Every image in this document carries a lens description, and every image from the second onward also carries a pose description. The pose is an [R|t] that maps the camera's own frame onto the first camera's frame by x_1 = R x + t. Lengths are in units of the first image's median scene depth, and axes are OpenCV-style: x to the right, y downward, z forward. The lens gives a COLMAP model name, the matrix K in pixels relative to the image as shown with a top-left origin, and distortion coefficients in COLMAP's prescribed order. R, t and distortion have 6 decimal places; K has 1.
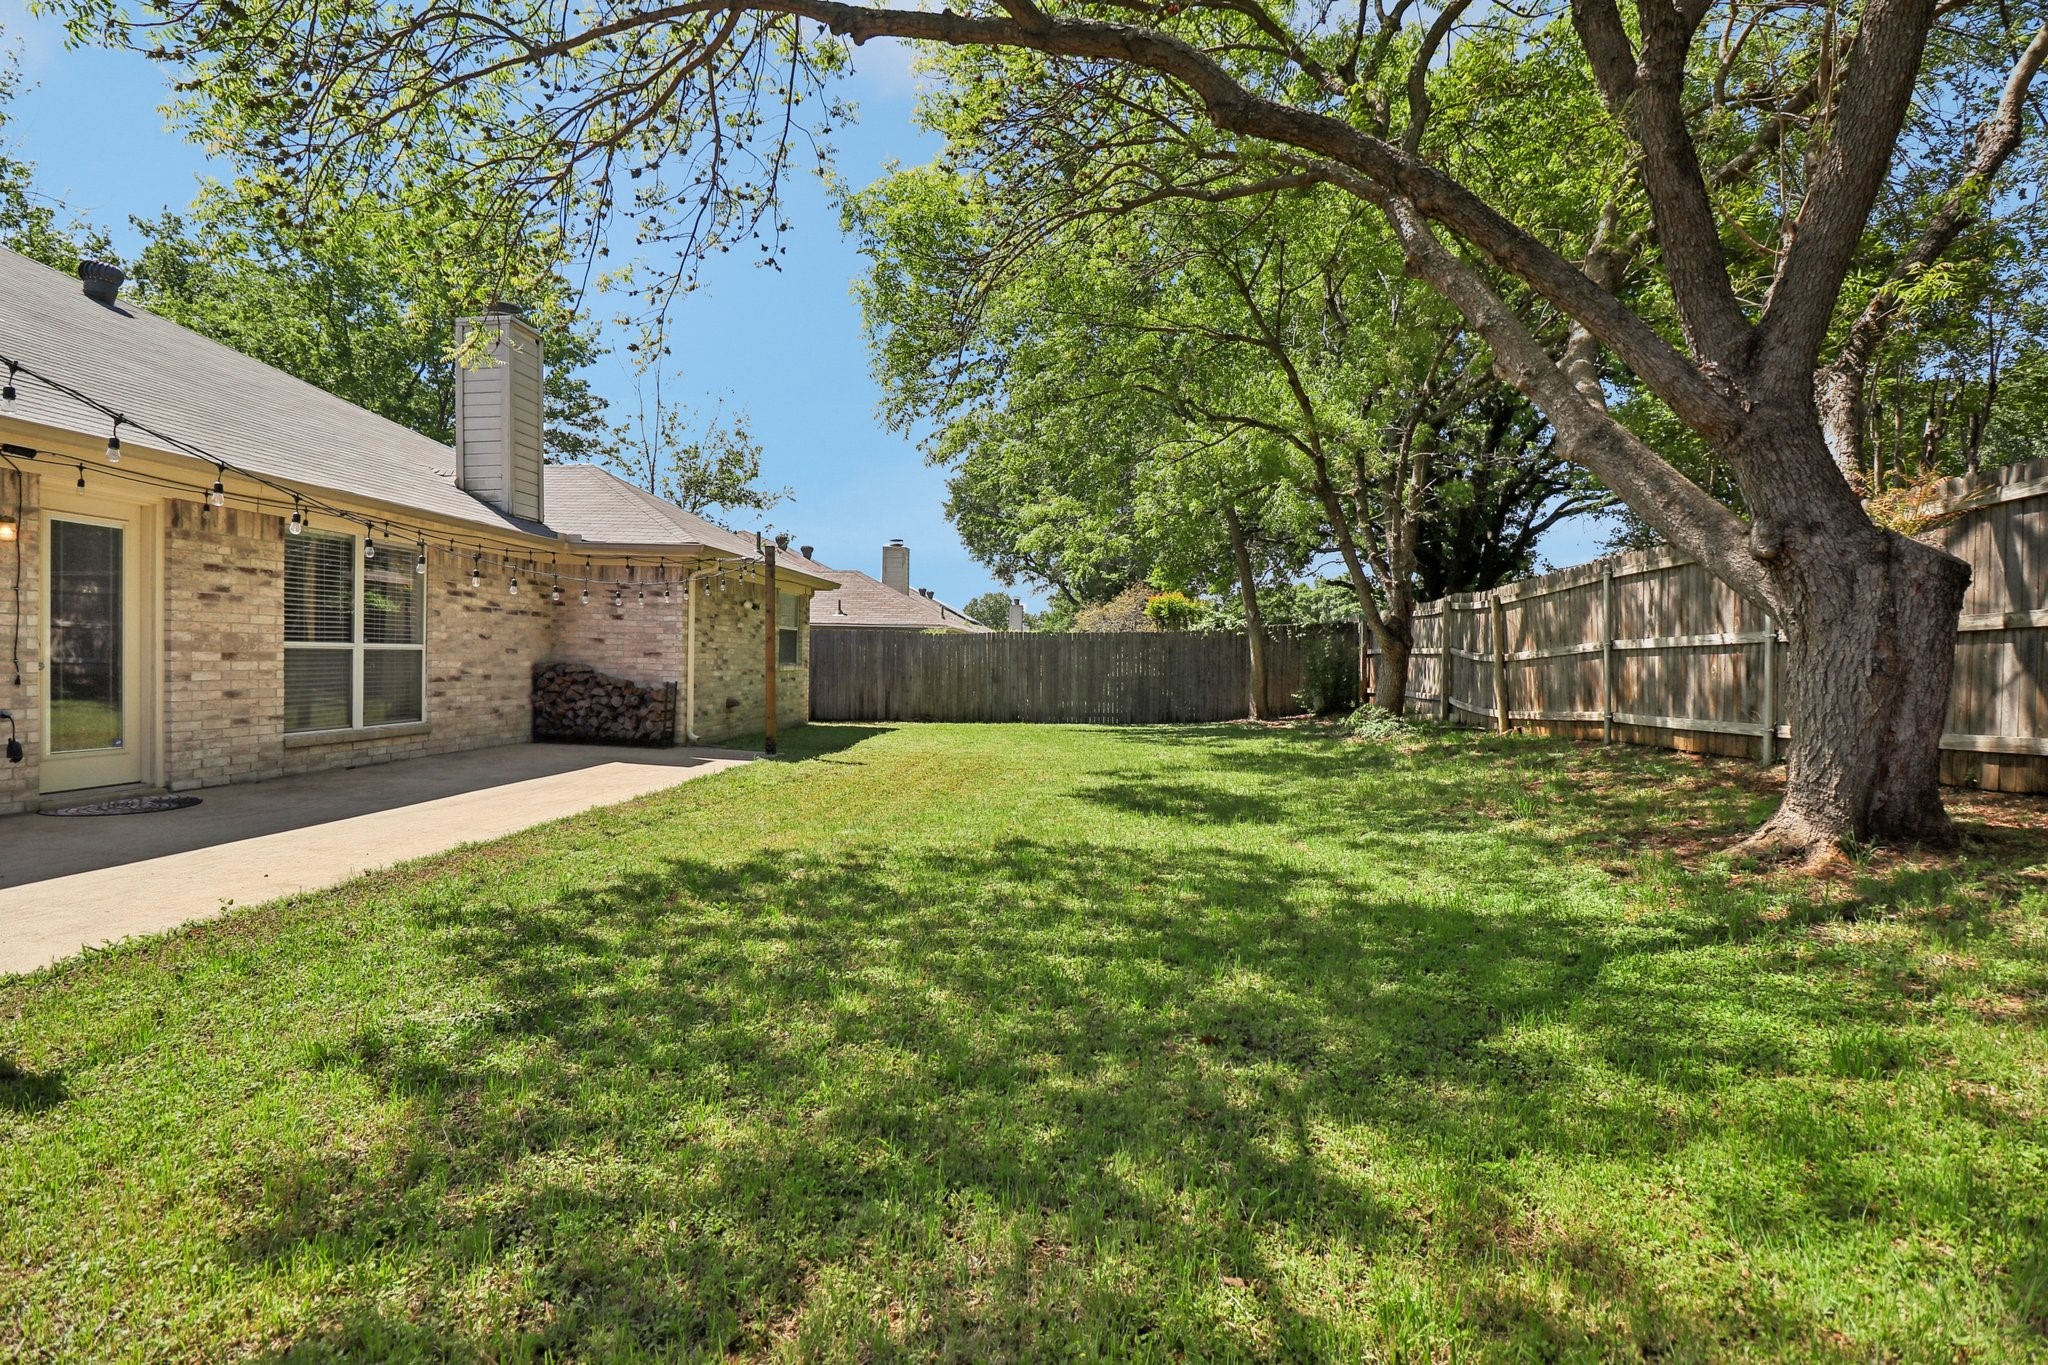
lens RADIAL K [[969.6, 0, 1013.6], [0, 969.6, 687.3], [0, 0, 1]] dist [-0.001758, -0.012692]
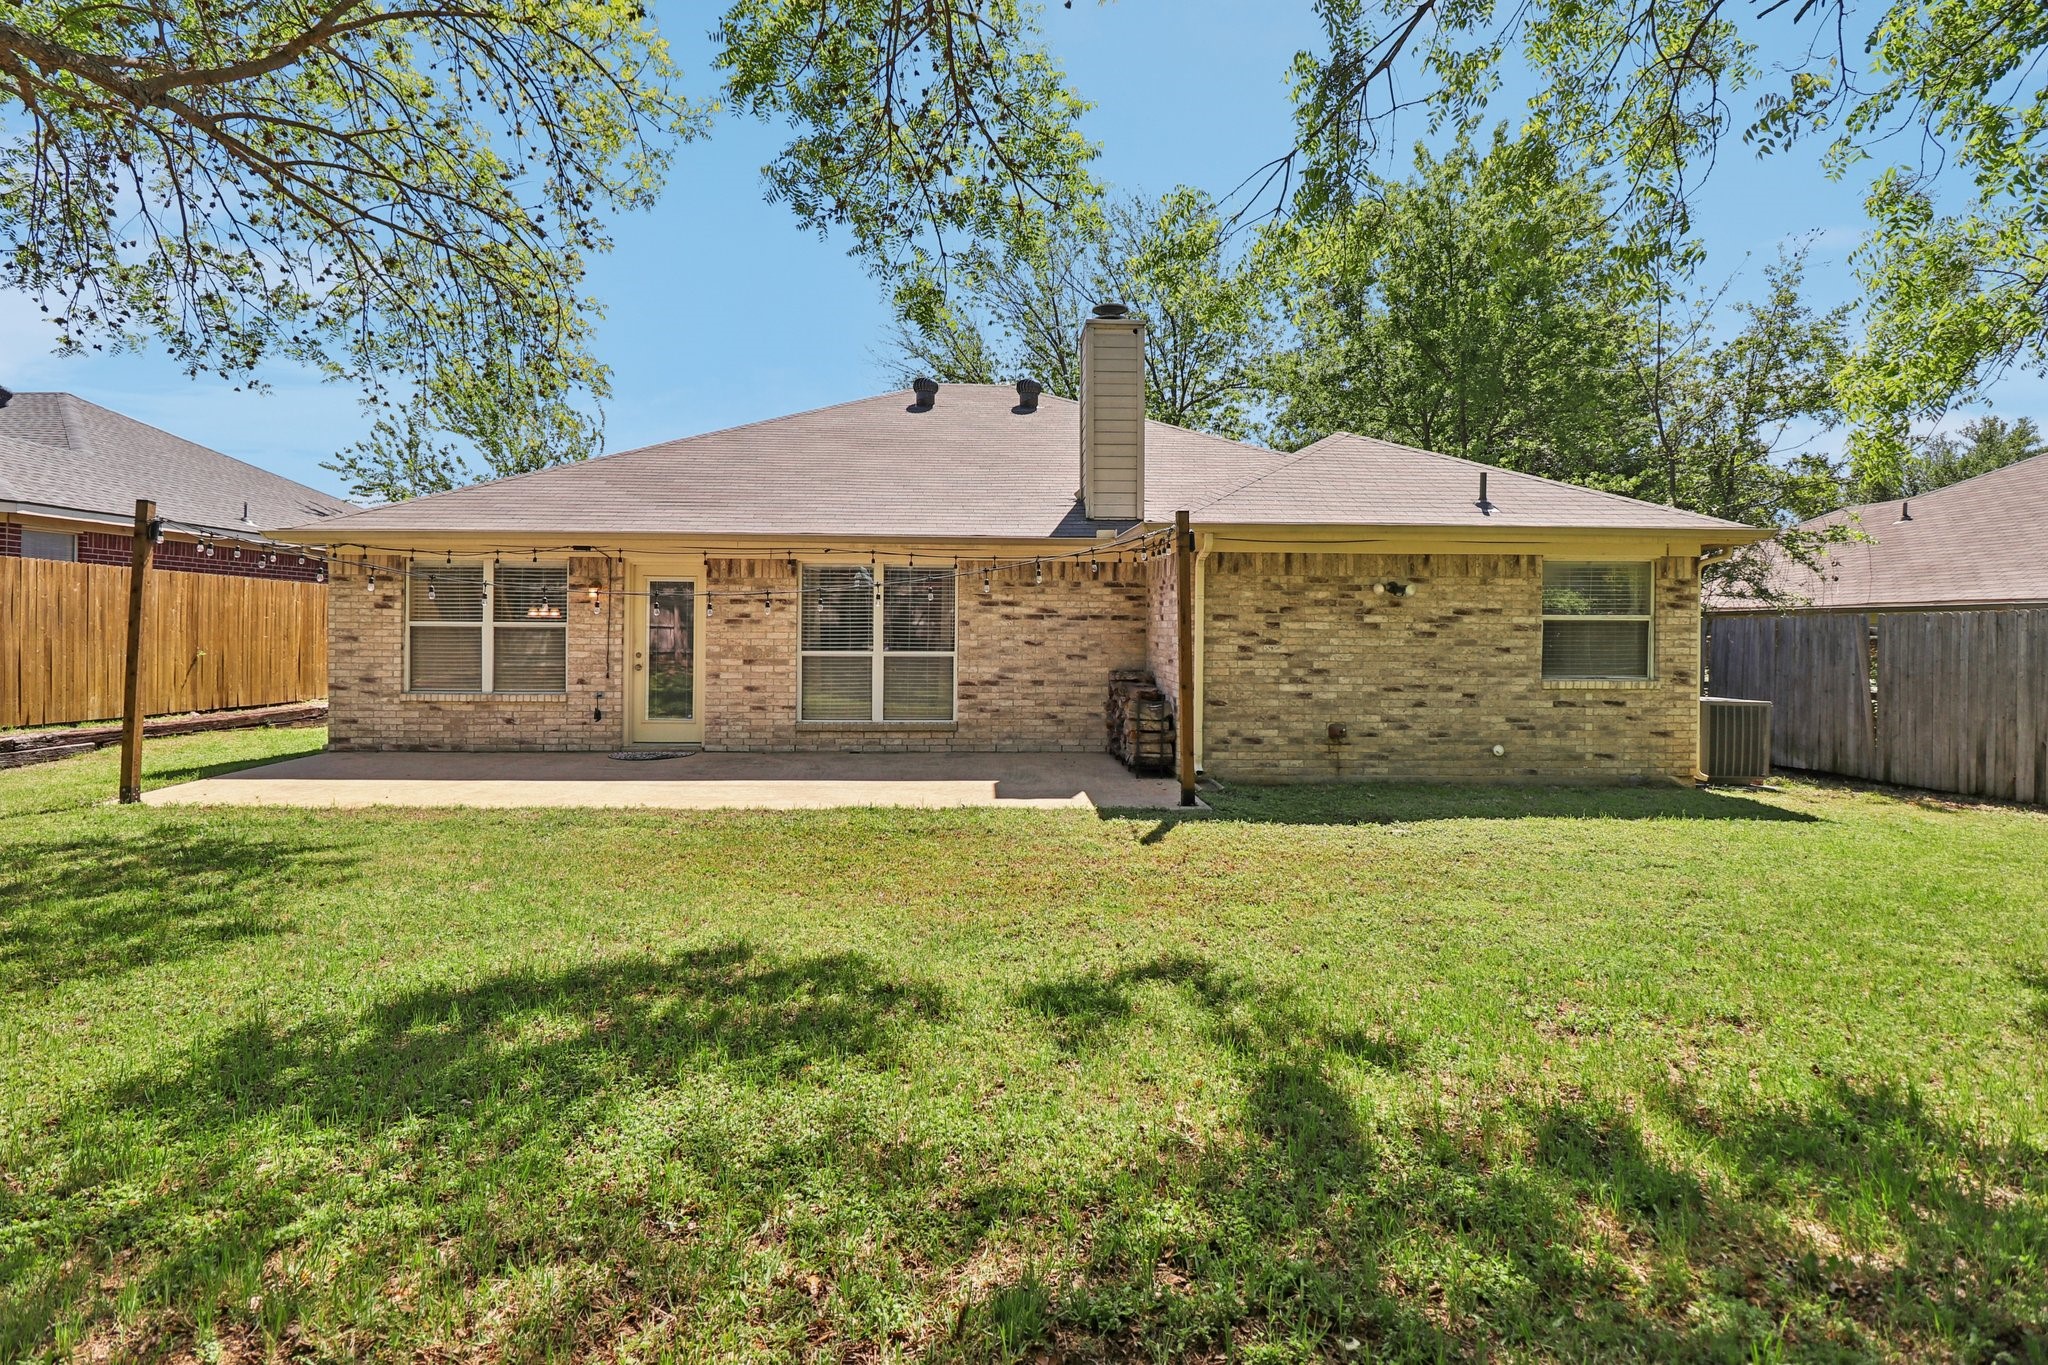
lens RADIAL K [[939.6, 0, 1016.7], [0, 939.6, 639.0], [0, 0, 1]] dist [-0.000440, -0.011891]
pose [[0.134080, -0.013131, -0.990884, 0.522236], [-0.033205, 0.999291, -0.017736, -0.045987], [0.990414, 0.035280, 0.133549, 1.012003]]
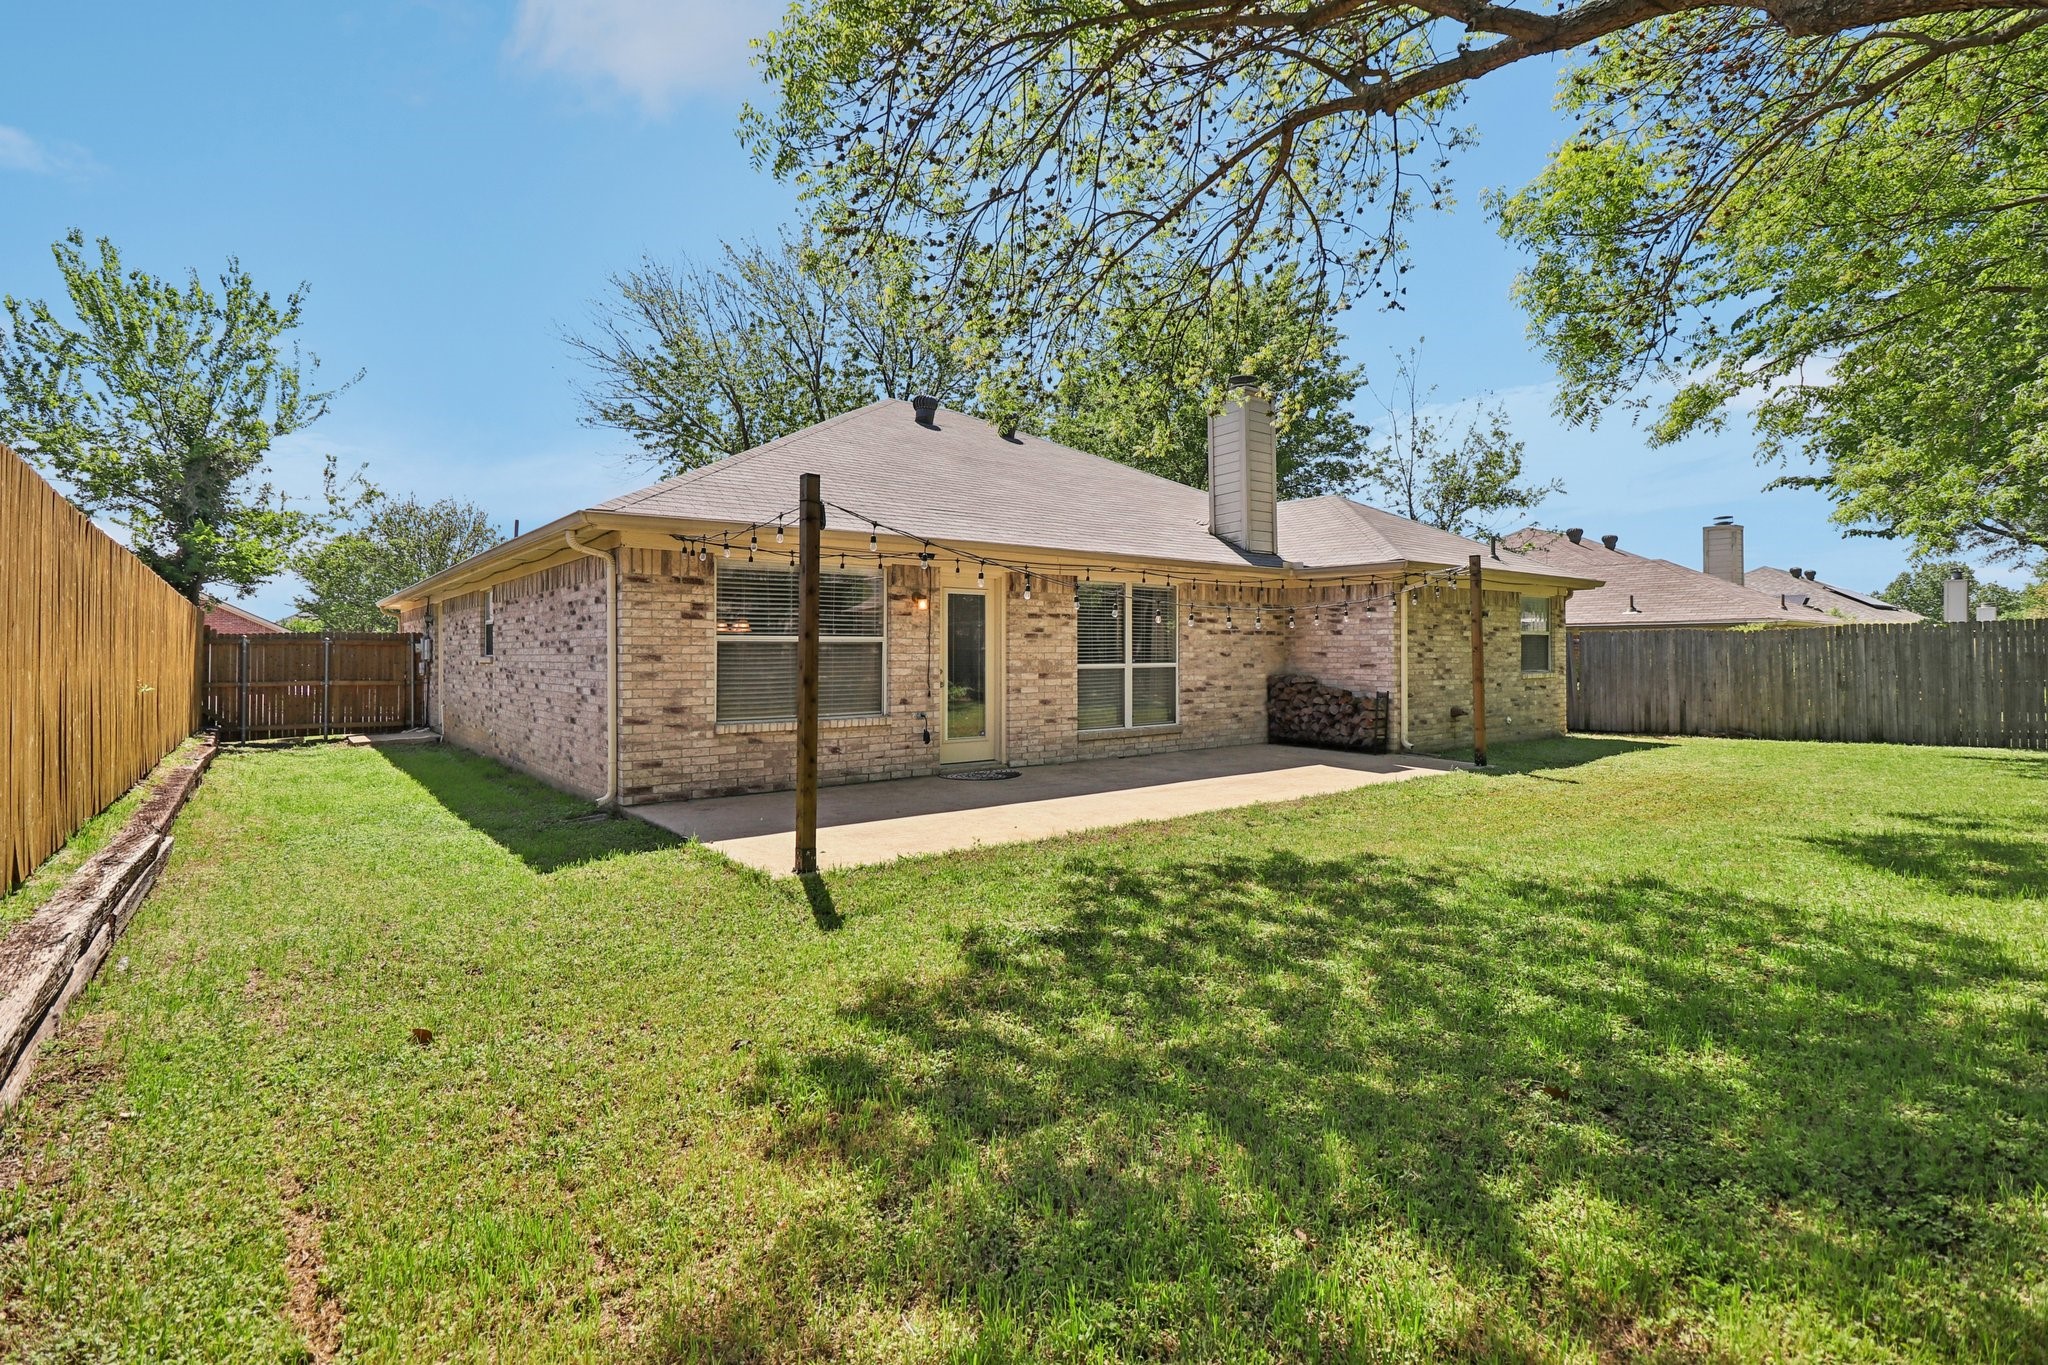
lens RADIAL K [[951.6, 0, 1006.2], [0, 951.6, 644.7], [0, 0, 1]] dist [0.000582, -0.011431]
pose [[0.682527, -0.033976, -0.730071, 0.162627], [-0.000872, 0.998880, -0.047301, -0.009475], [0.730860, 0.032921, 0.681733, -0.015225]]
